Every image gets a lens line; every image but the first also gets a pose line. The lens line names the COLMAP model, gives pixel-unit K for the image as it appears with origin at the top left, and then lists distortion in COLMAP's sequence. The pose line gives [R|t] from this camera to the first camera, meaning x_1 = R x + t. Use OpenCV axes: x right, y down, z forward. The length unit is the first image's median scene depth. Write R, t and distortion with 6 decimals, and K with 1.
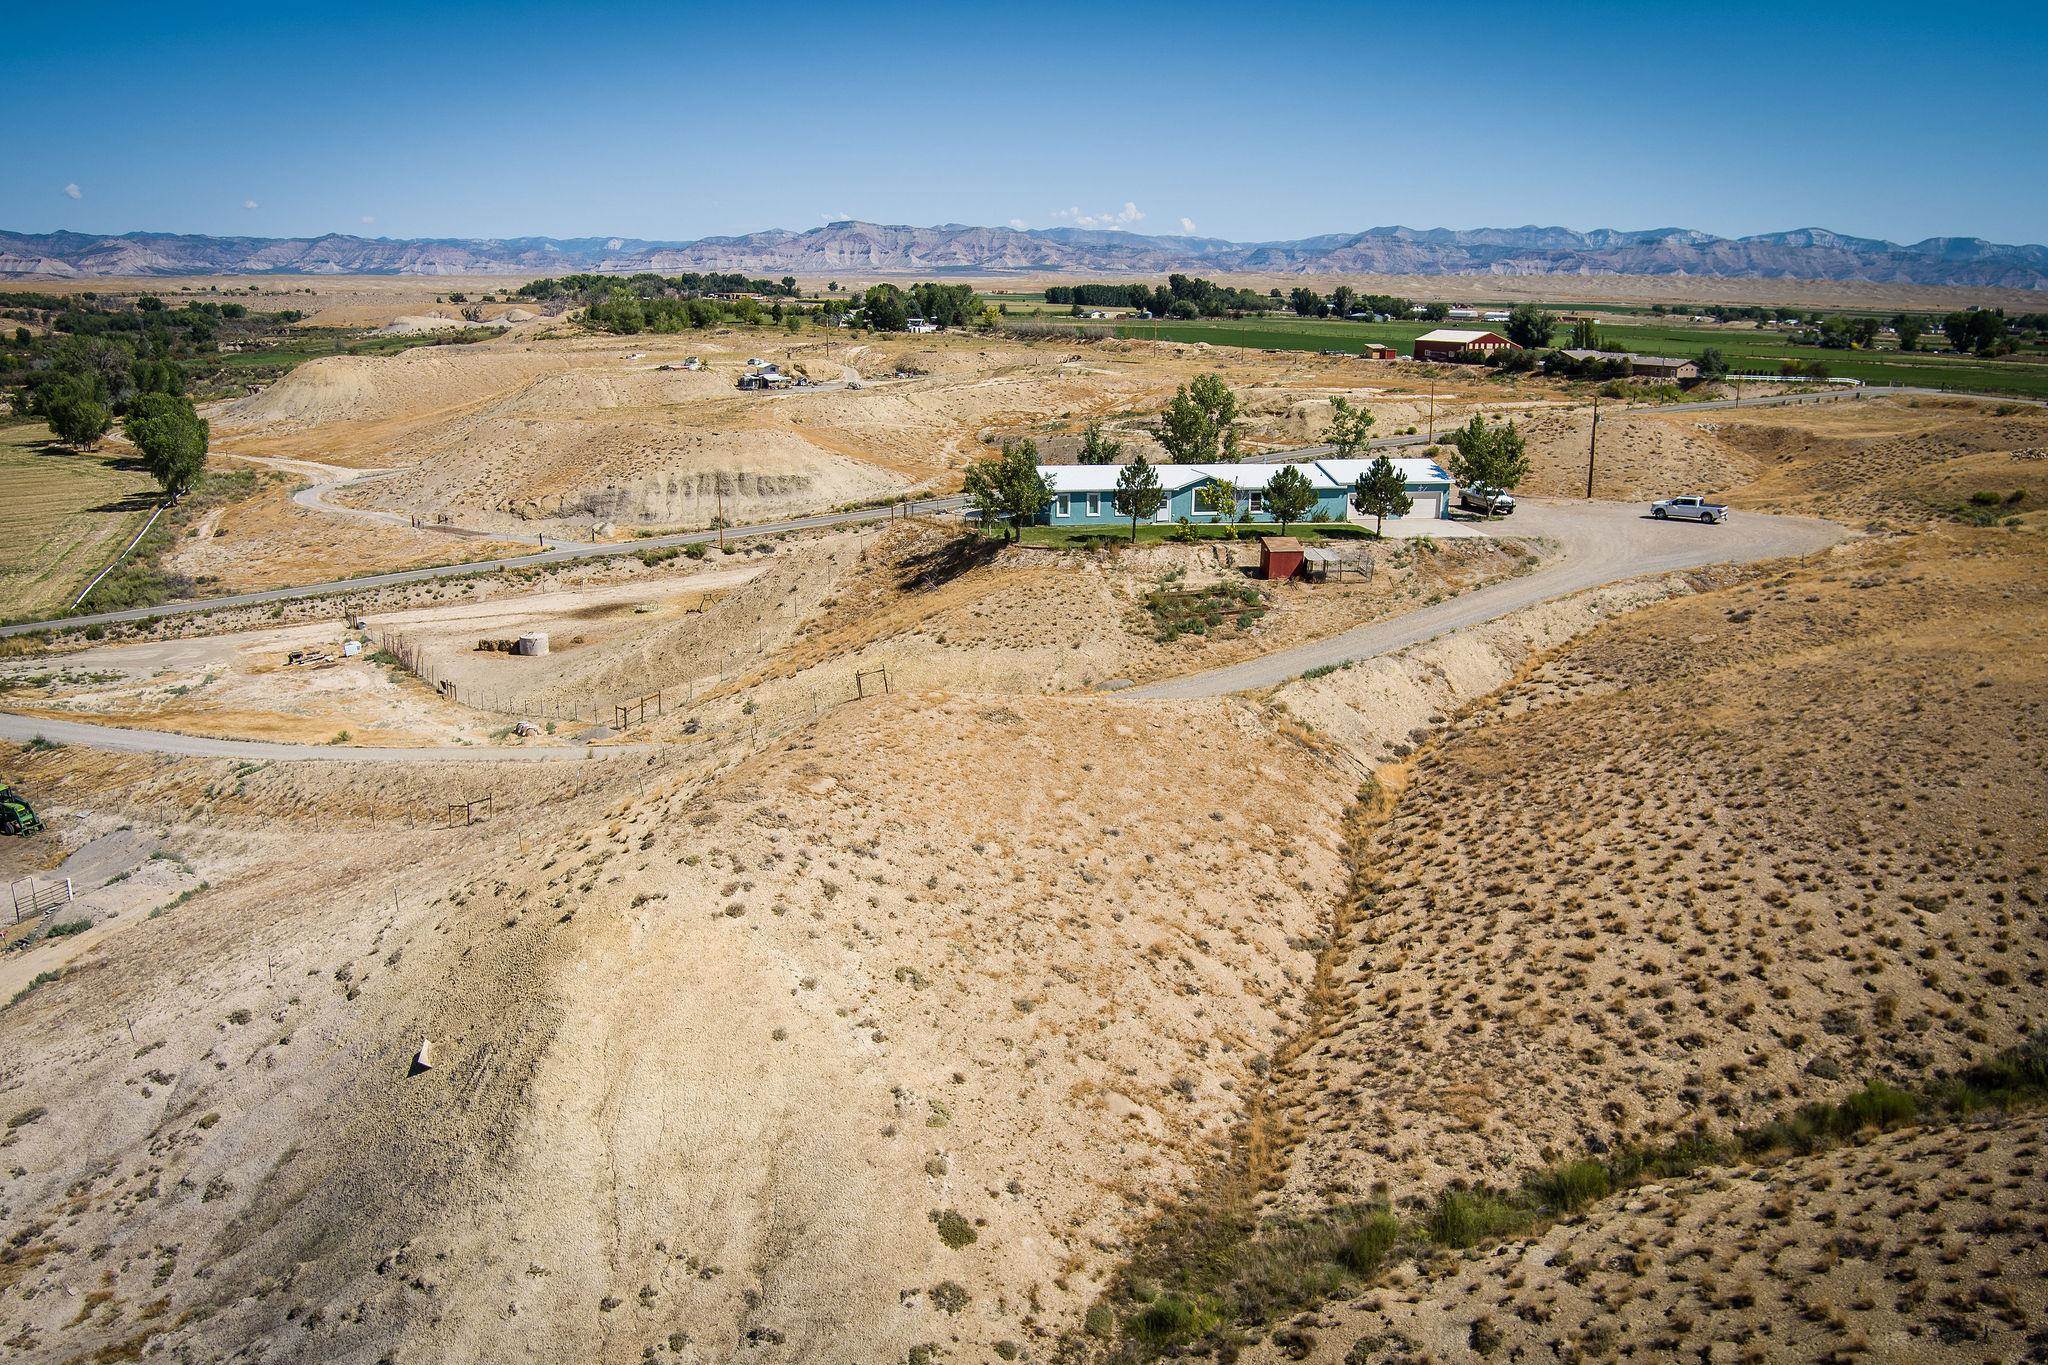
lens RADIAL K [[1664.2, 0, 1025.9], [0, 1664.2, 695.4], [0, 0, 1]] dist [-0.072823, 0.014932]
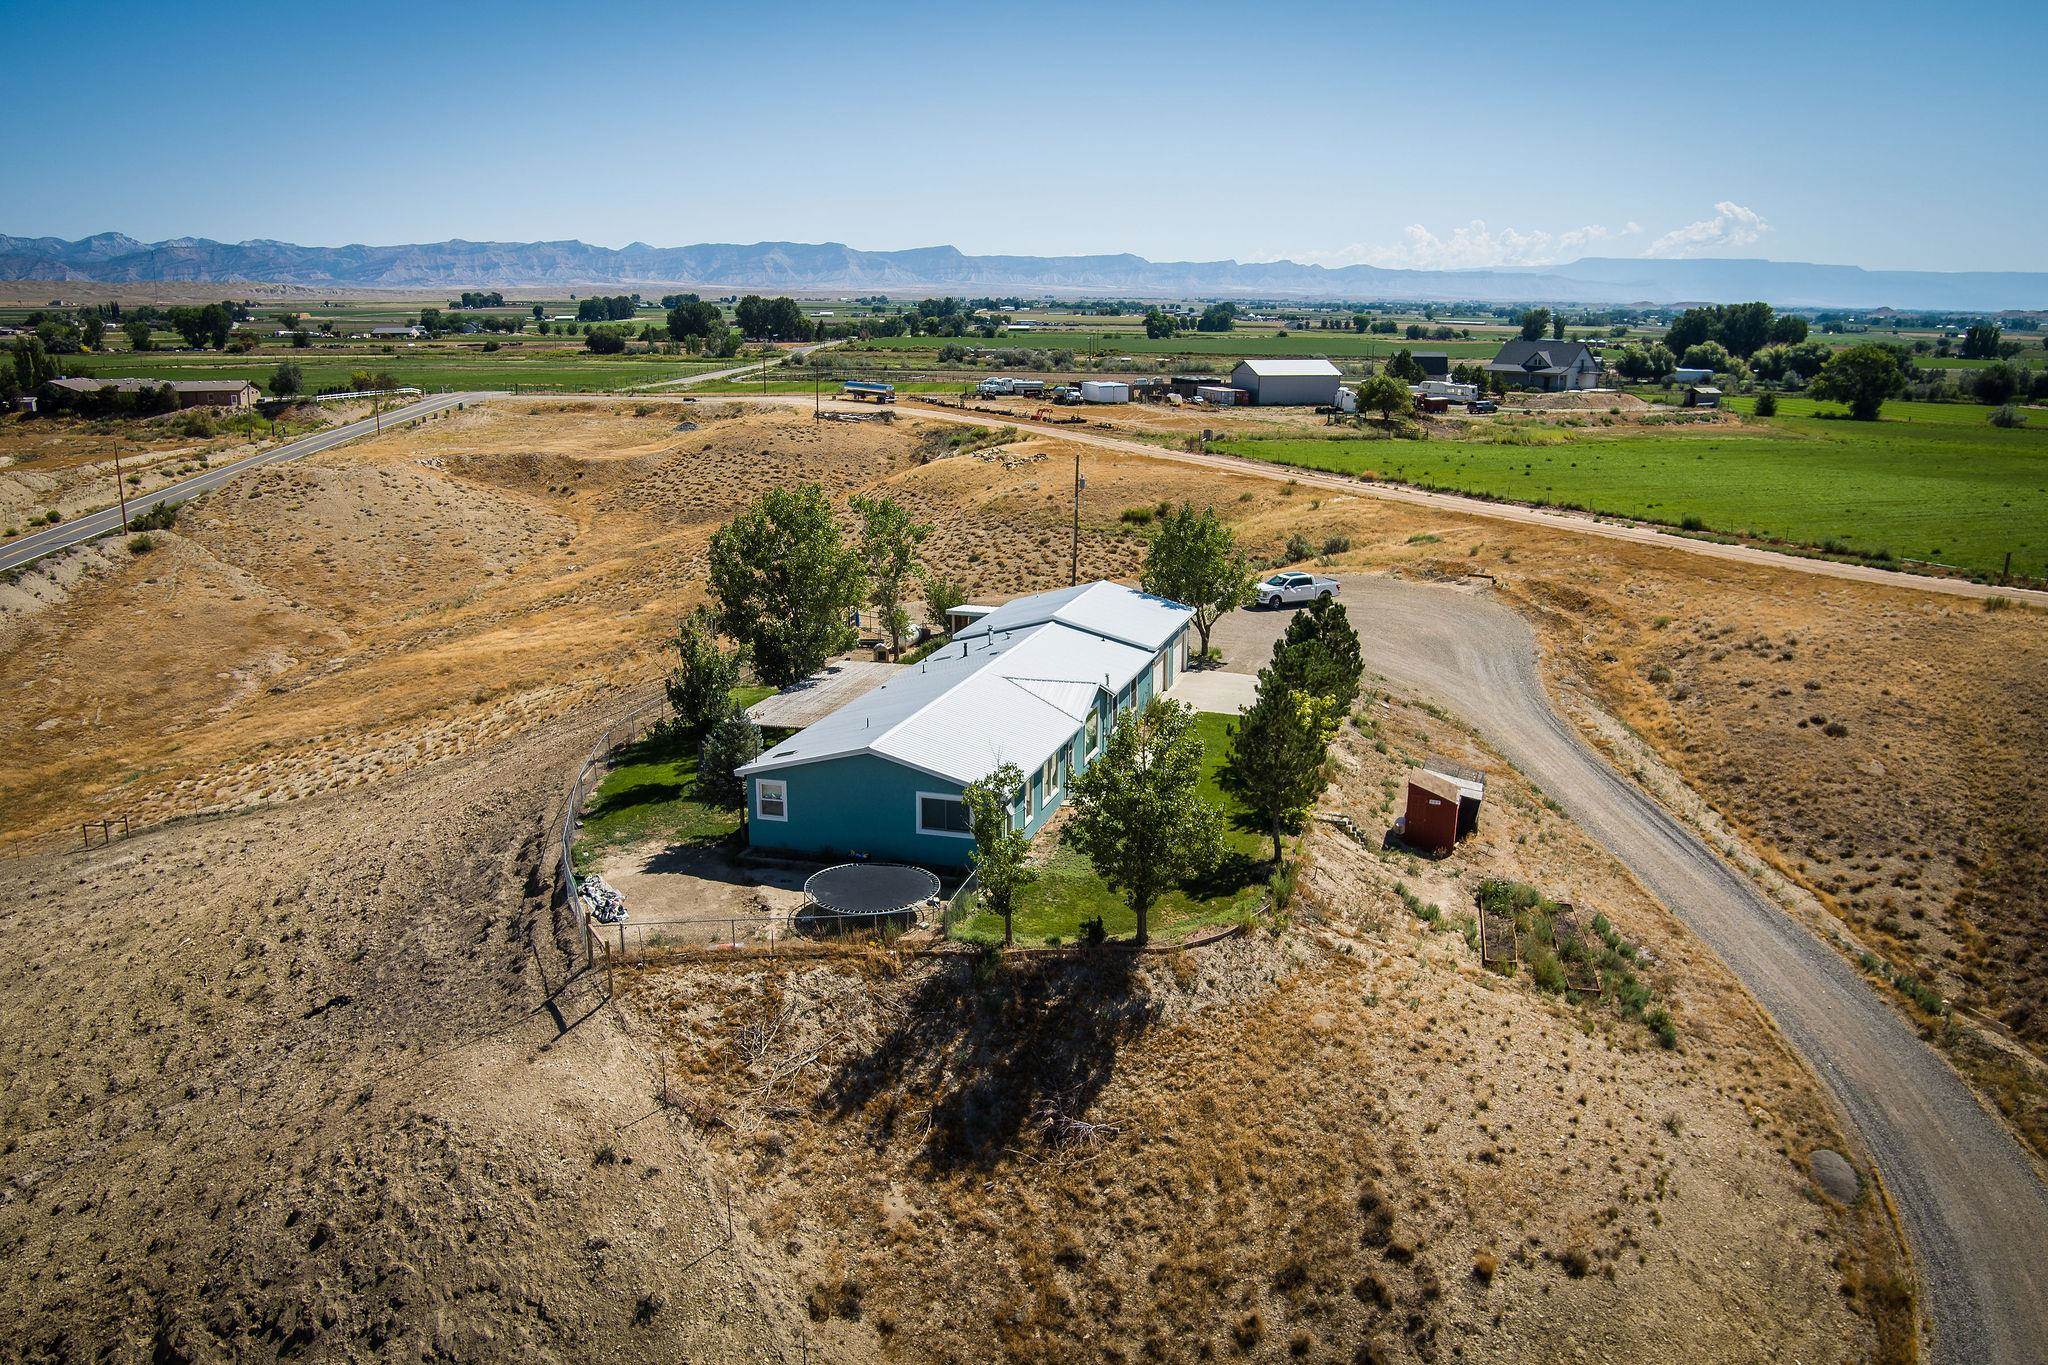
lens RADIAL K [[1664.2, 0, 1025.9], [0, 1664.2, 695.4], [0, 0, 1]] dist [-0.072823, 0.014932]
pose [[0.479432, -0.214695, 0.850912, -0.138836], [0.211210, 0.969341, 0.125574, -0.080534], [-0.851783, 0.119517, 0.510079, 0.305248]]
